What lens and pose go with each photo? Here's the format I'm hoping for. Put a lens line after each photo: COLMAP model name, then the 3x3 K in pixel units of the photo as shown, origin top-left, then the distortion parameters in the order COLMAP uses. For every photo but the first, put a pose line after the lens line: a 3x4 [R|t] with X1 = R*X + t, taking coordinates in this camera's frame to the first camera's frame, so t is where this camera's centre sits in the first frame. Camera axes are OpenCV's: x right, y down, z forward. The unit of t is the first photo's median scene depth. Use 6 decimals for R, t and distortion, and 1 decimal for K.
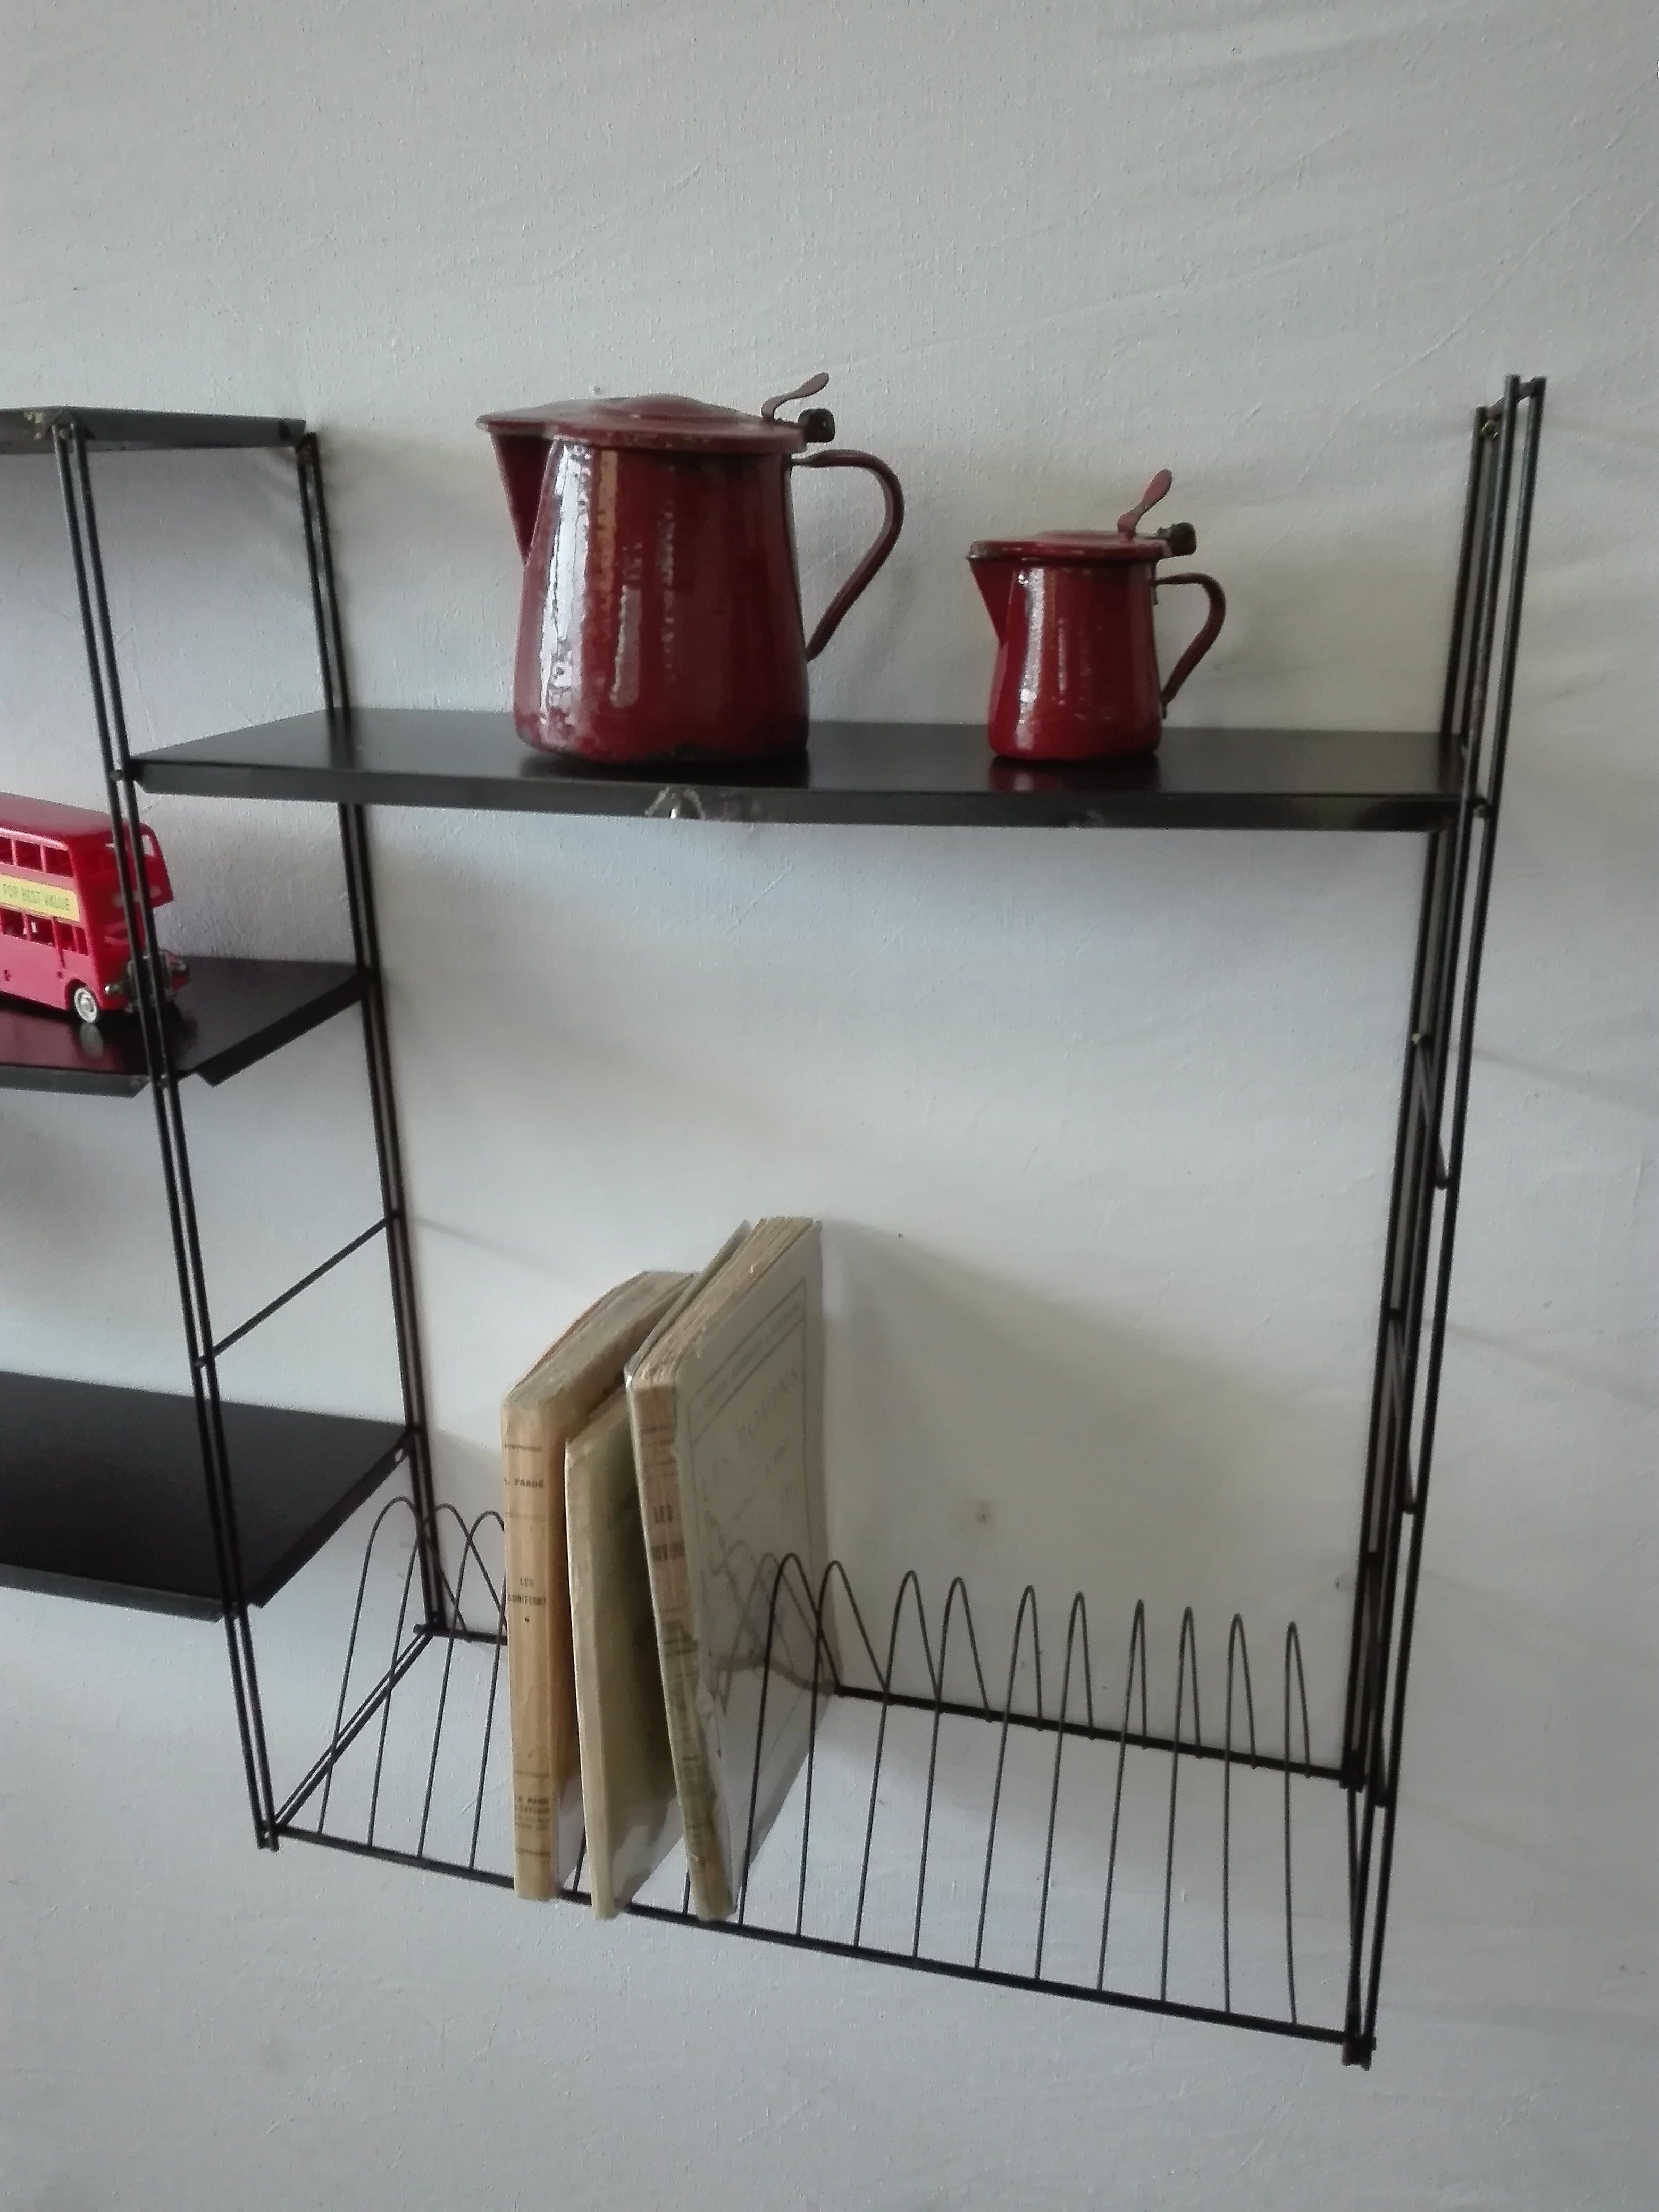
lens RADIAL K [[1820.2, 0, 830.5], [0, 1820.2, 1120.1], [0, 0, 1]] dist [0.040108, -0.067548]
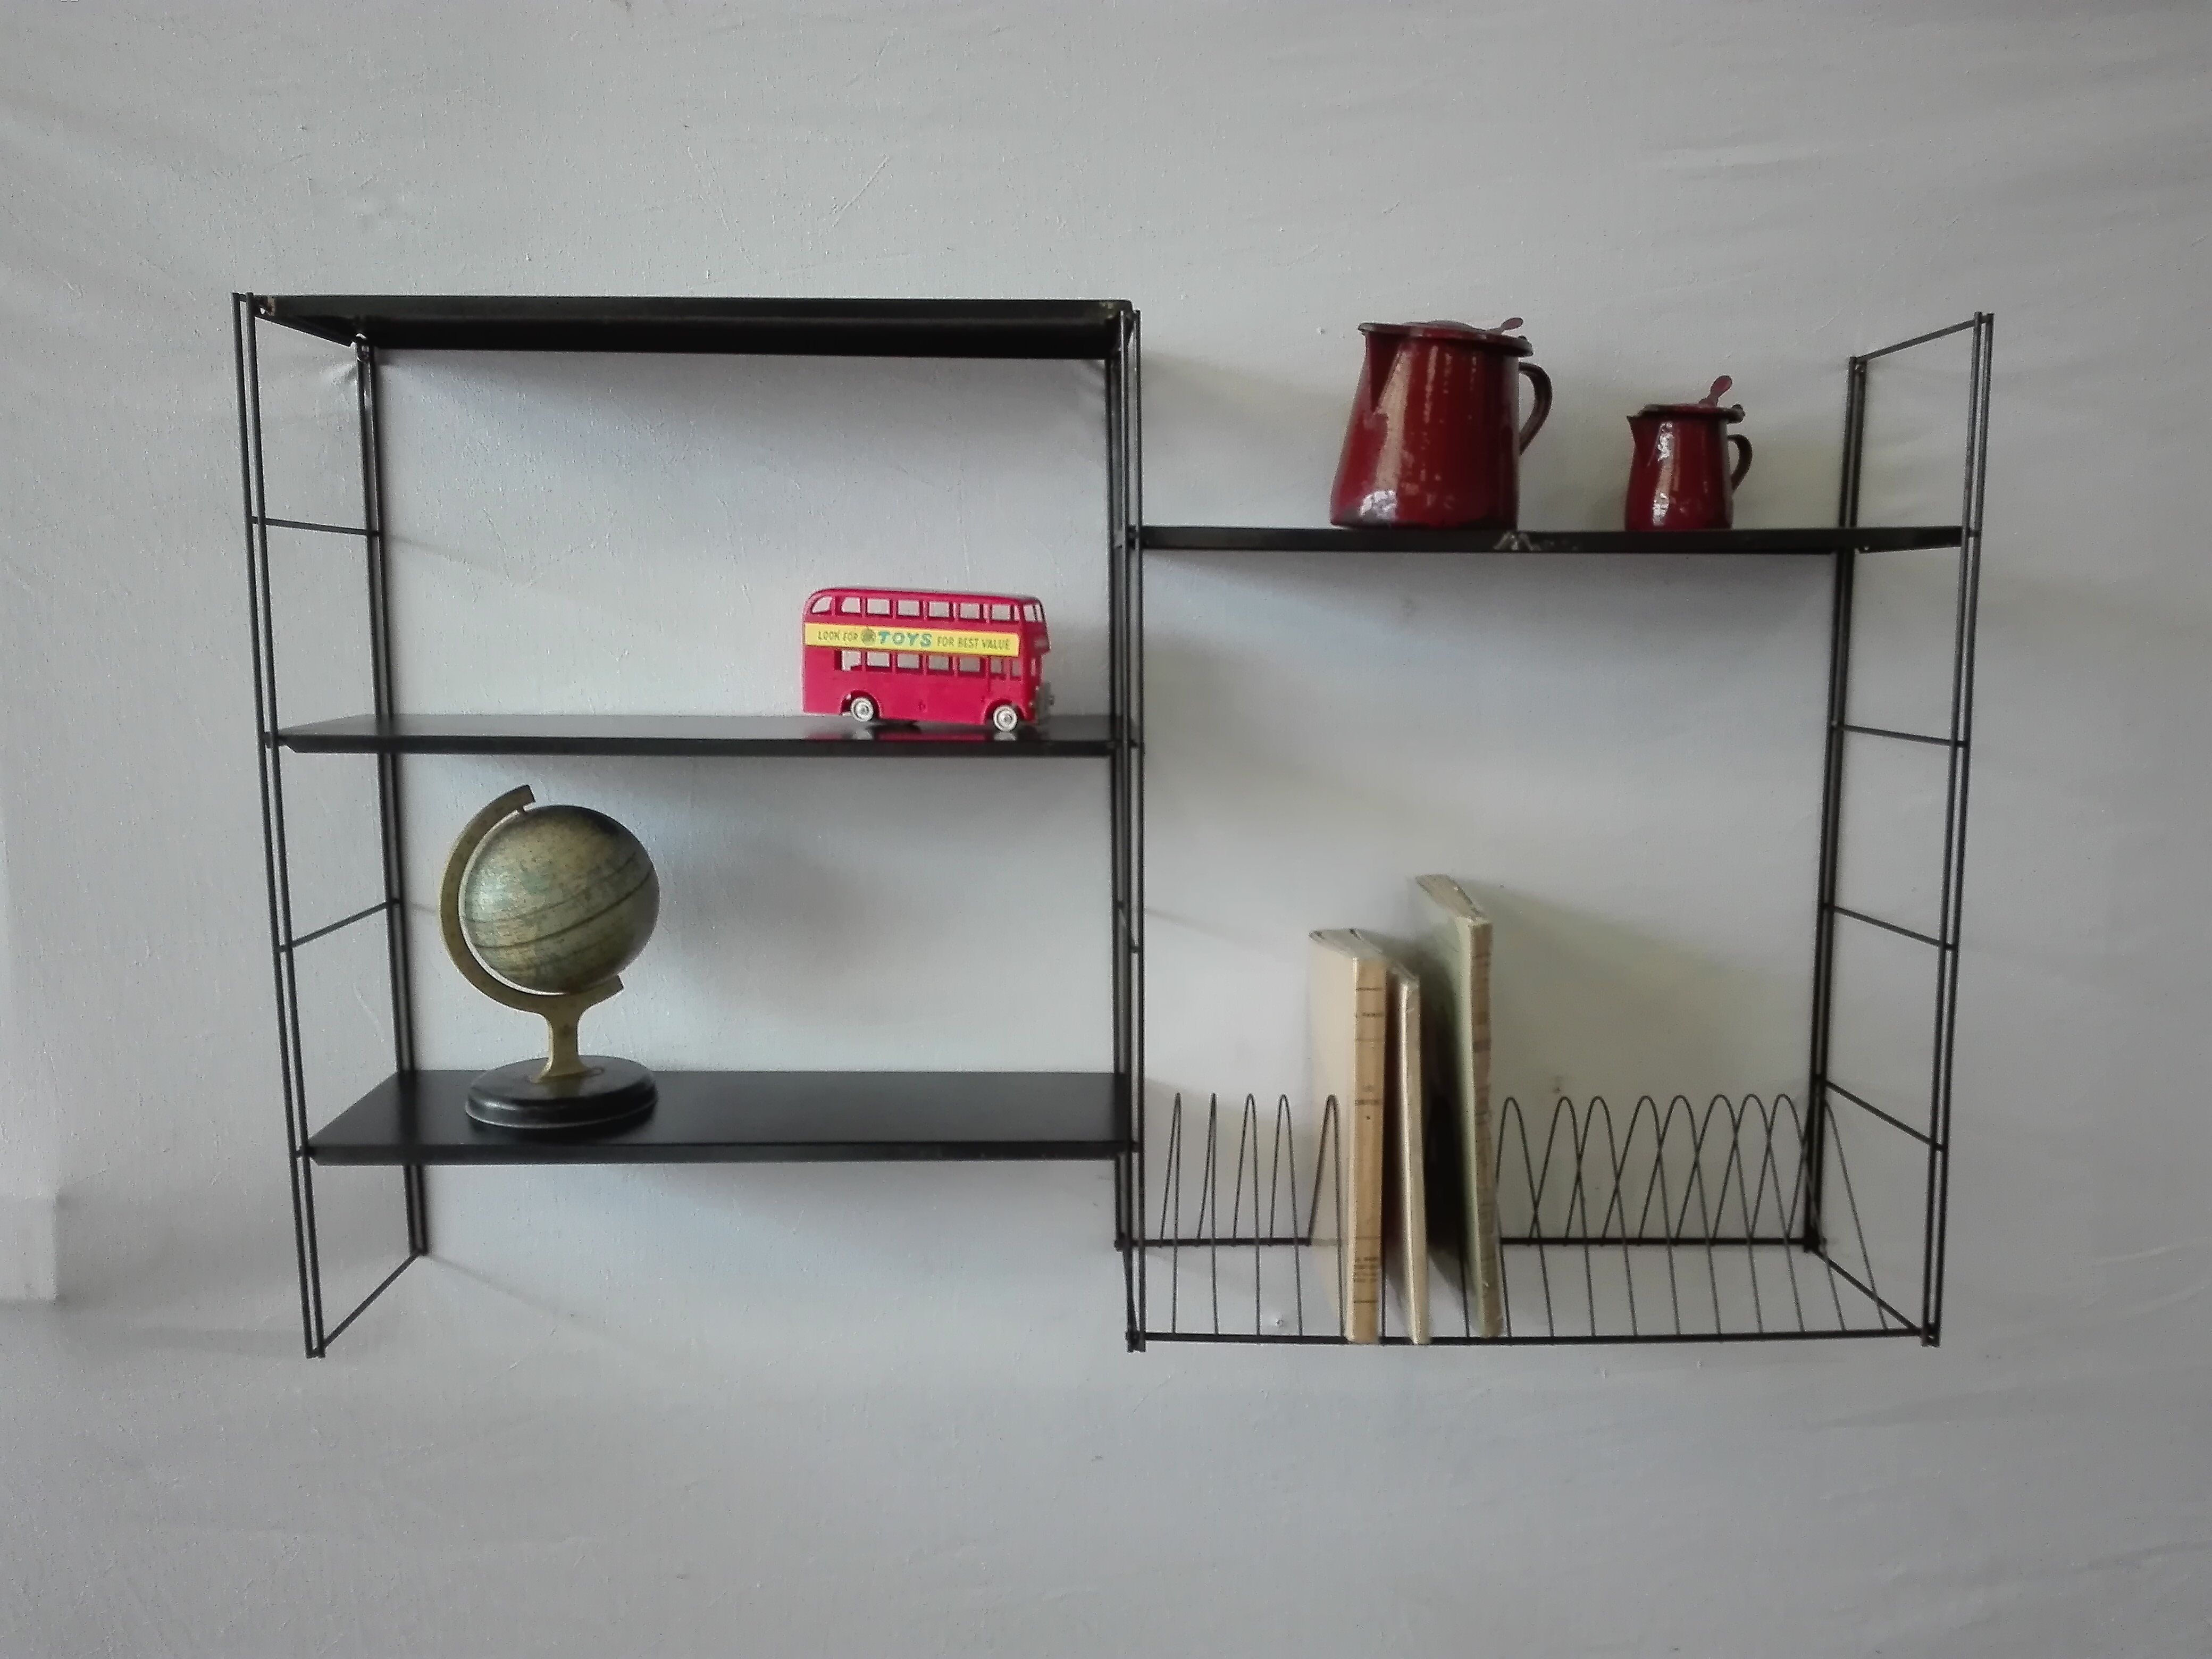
lens RADIAL K [[1820.2, 0, 1122.6], [0, 1820.2, 849.2], [0, 0, 1]] dist [0.040108, -0.067548]
pose [[0.956646, -0.023188, 0.290327, -0.728564], [0.081144, 0.978577, -0.189217, 0.308582], [-0.279720, 0.204572, 0.938034, -0.319179]]
